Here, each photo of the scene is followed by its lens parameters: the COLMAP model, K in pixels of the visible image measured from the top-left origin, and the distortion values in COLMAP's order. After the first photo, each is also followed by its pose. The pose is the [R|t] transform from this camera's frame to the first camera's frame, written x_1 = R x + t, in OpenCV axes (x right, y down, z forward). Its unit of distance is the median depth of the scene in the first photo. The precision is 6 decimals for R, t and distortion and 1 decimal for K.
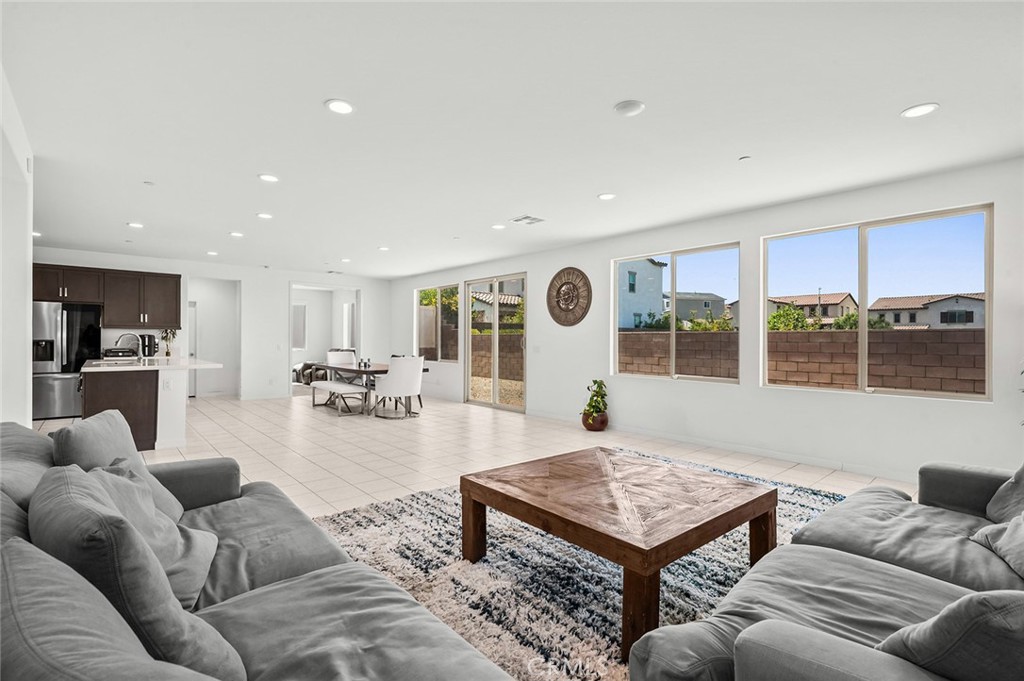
lens RADIAL K [[470.1, 0, 512.0], [0, 470.1, 340.5], [0, 0, 1]] dist [-0.002982, -0.000304]
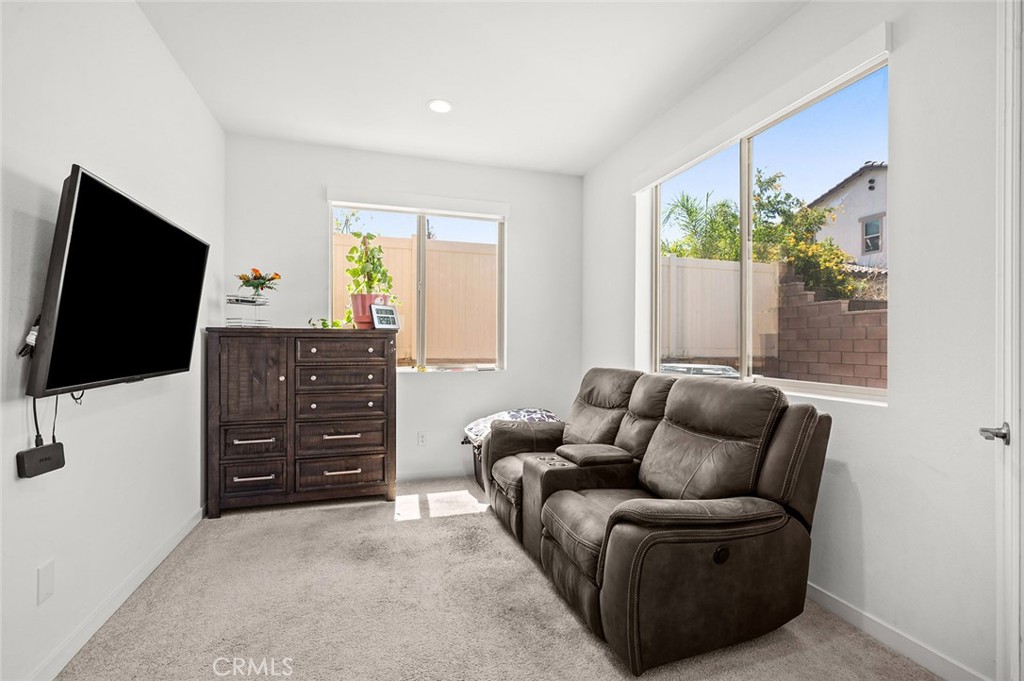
lens RADIAL K [[470.1, 0, 512.0], [0, 470.1, 340.5], [0, 0, 1]] dist [-0.002982, -0.000304]
pose [[0.913609, -0.002705, -0.406586, -0.319812], [-0.000232, 0.999974, -0.007174, 0.004775], [0.406595, 0.006649, 0.913585, 0.744155]]
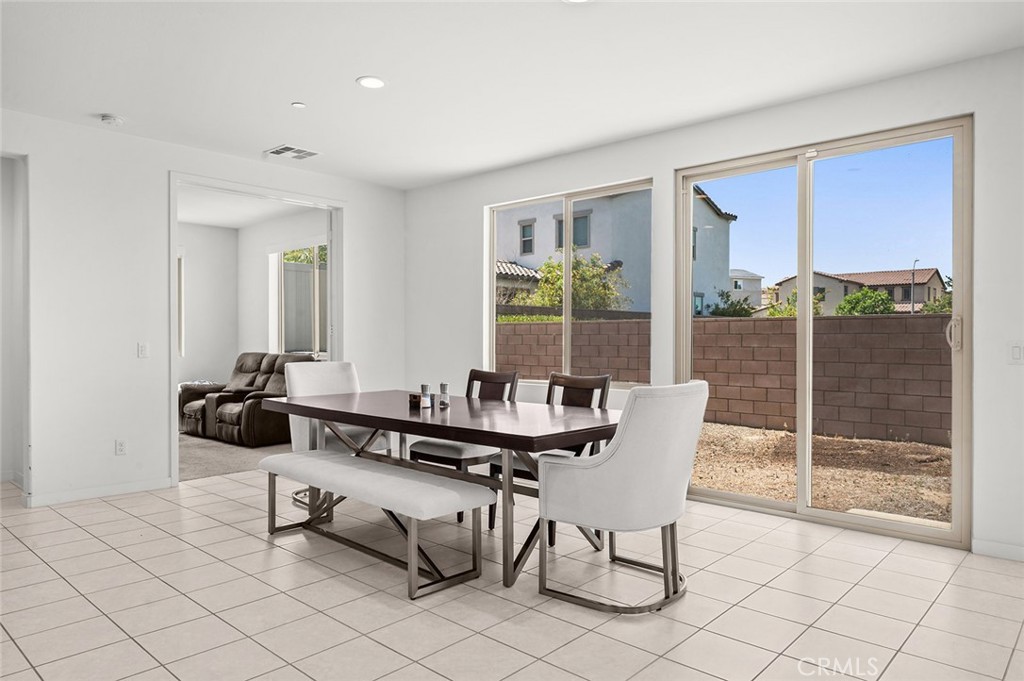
lens RADIAL K [[660.7, 0, 512.0], [0, 660.7, 340.5], [0, 0, 1]] dist [-0.009671, -0.001350]
pose [[0.994035, -0.005097, 0.108939, -0.197455], [0.004592, 0.999978, 0.004880, 0.004108], [-0.108961, -0.004350, 0.994036, 0.342889]]
